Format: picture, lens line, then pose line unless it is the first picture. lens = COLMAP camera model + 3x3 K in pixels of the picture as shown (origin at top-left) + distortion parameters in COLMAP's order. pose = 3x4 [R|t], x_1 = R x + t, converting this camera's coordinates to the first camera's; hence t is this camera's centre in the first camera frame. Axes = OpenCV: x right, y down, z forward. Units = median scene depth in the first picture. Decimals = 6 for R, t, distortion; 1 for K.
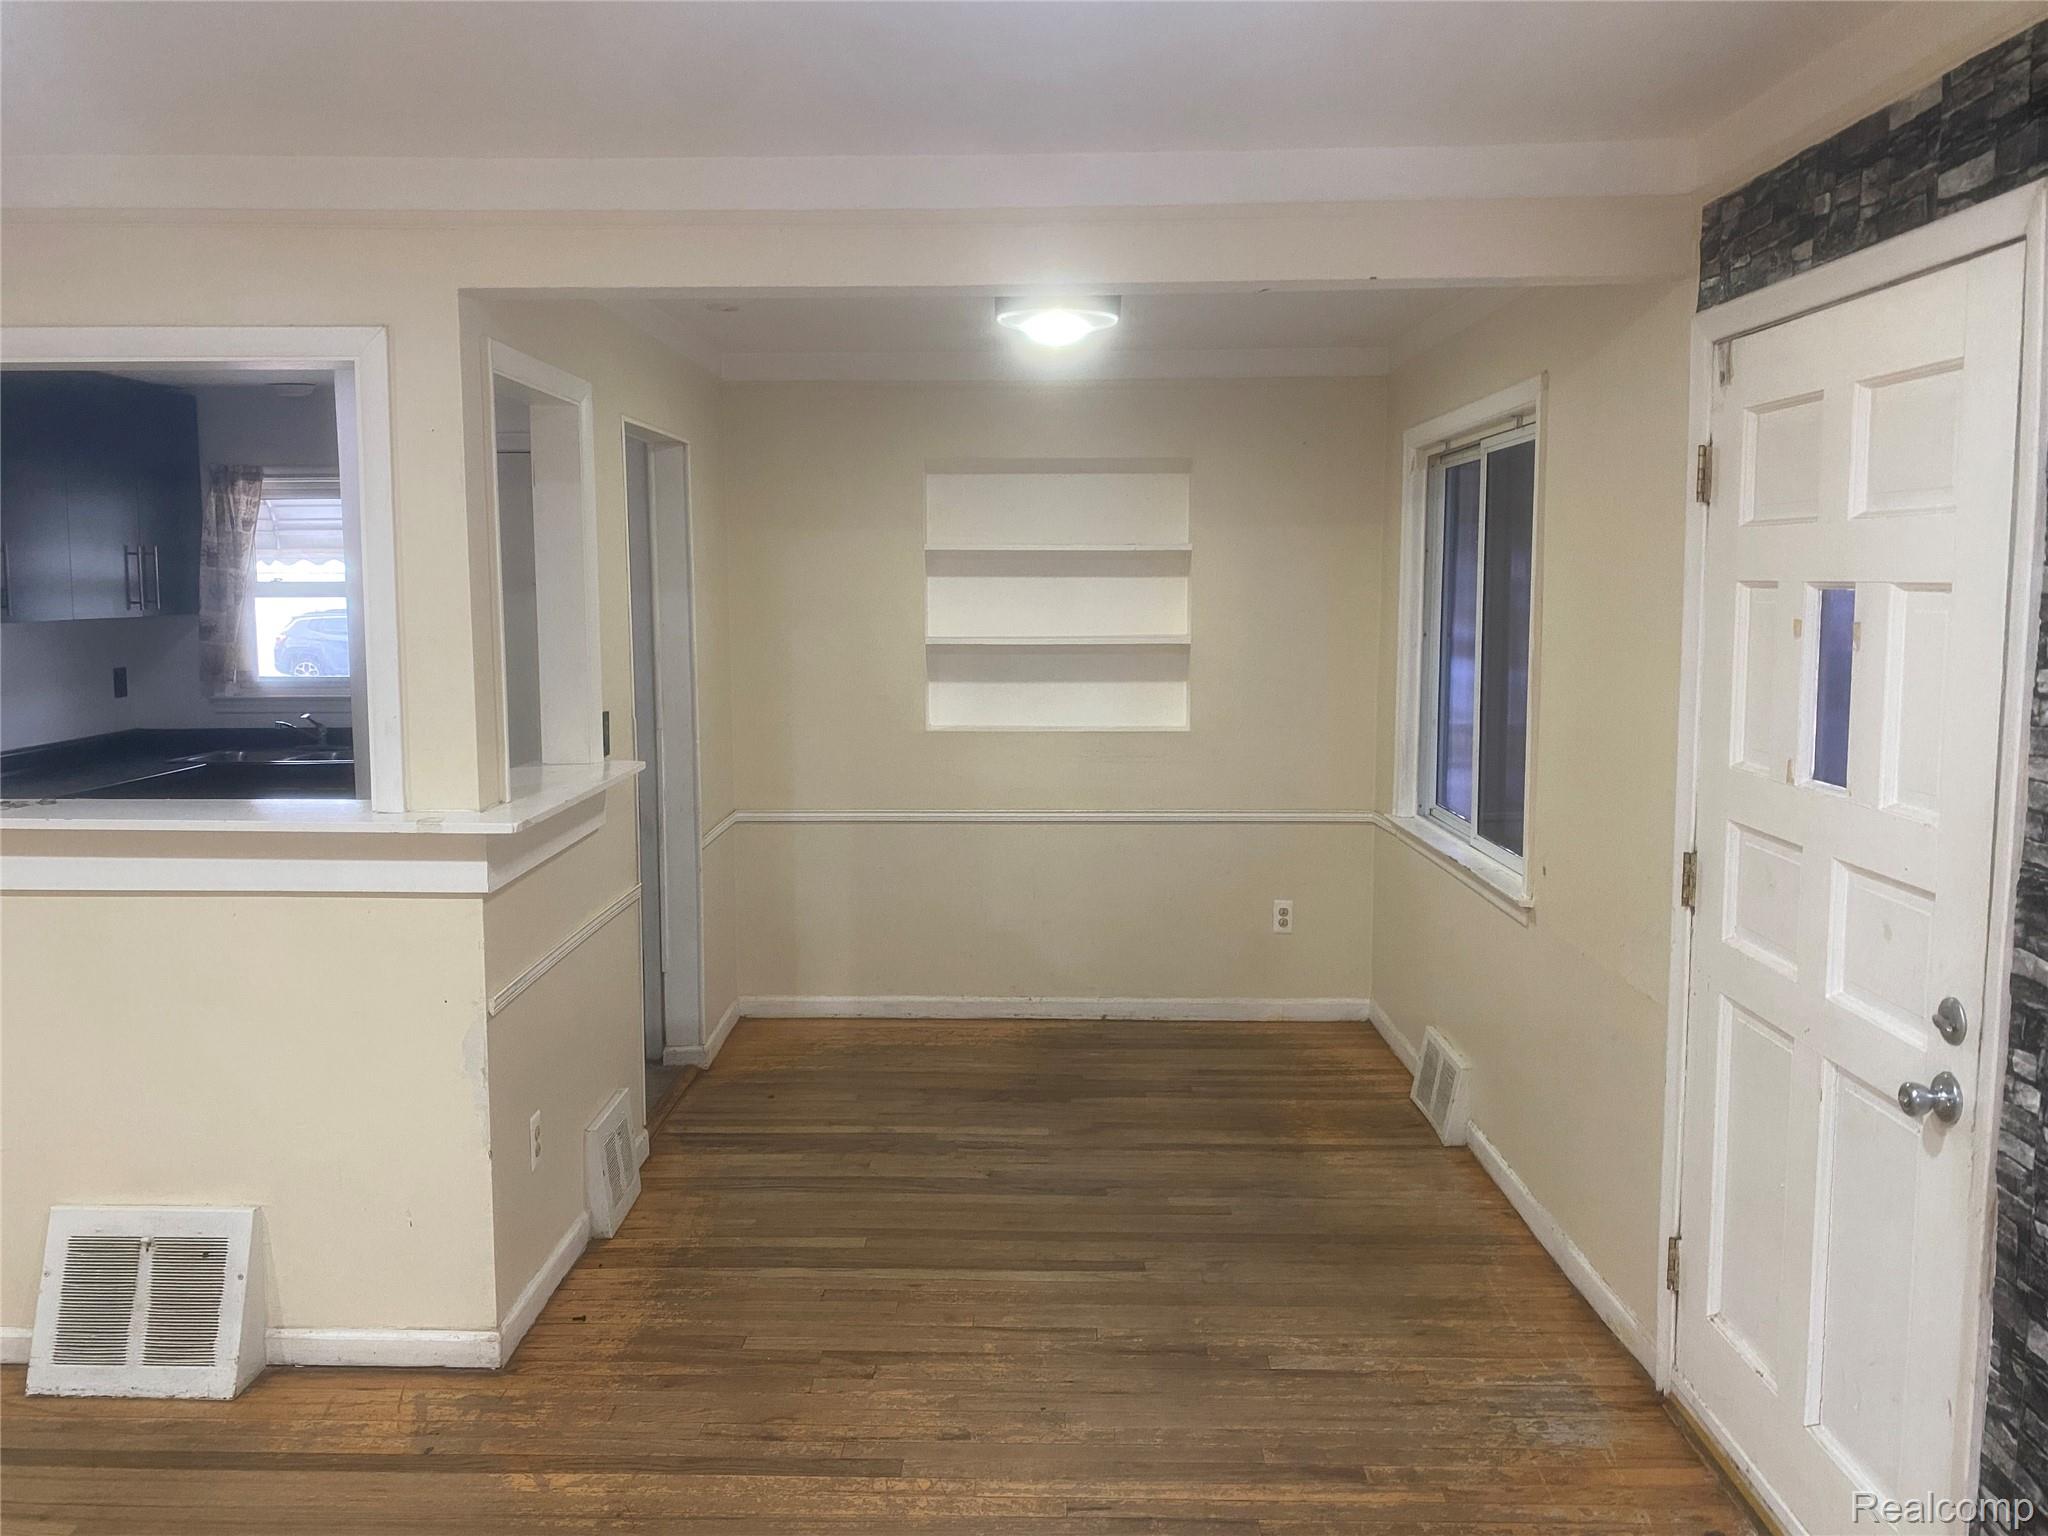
lens RADIAL K [[1601.5, 0, 1006.0], [0, 1601.5, 762.1], [0, 0, 1]] dist [0.042500, -0.032126]
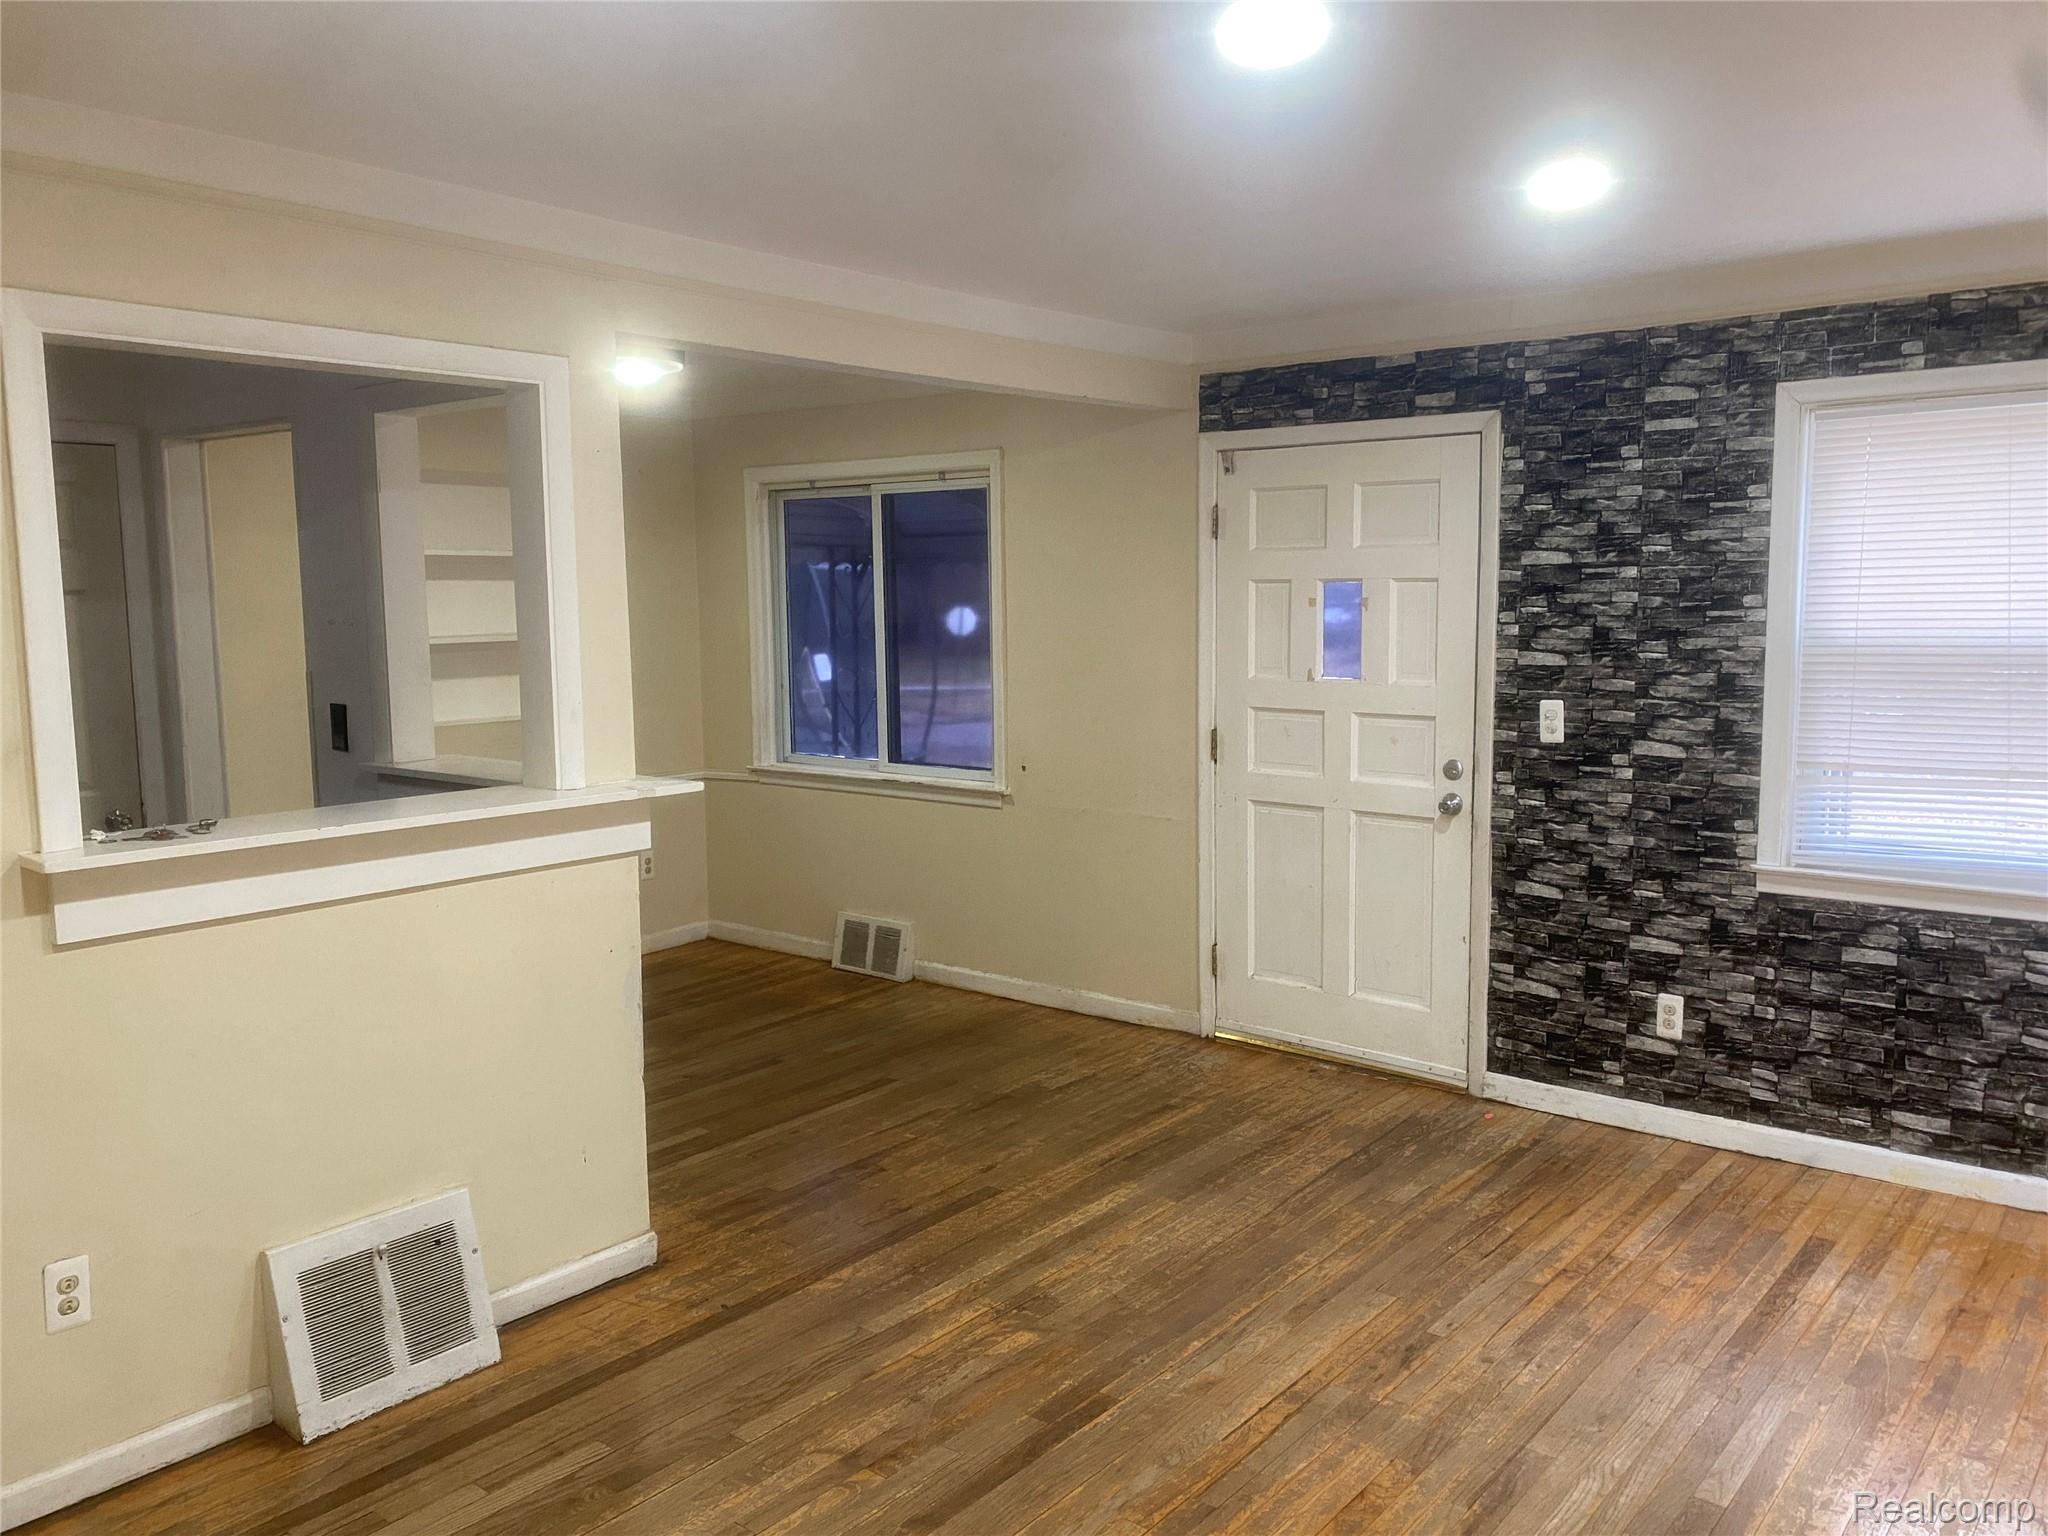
lens RADIAL K [[1601.5, 0, 1018.5], [0, 1601.5, 765.6], [0, 0, 1]] dist [0.042500, -0.032126]
pose [[0.602277, -0.094242, 0.792705, -1.064444], [0.098875, 0.994167, 0.043070, -0.002446], [-0.792140, 0.052438, 0.608082, 0.075512]]
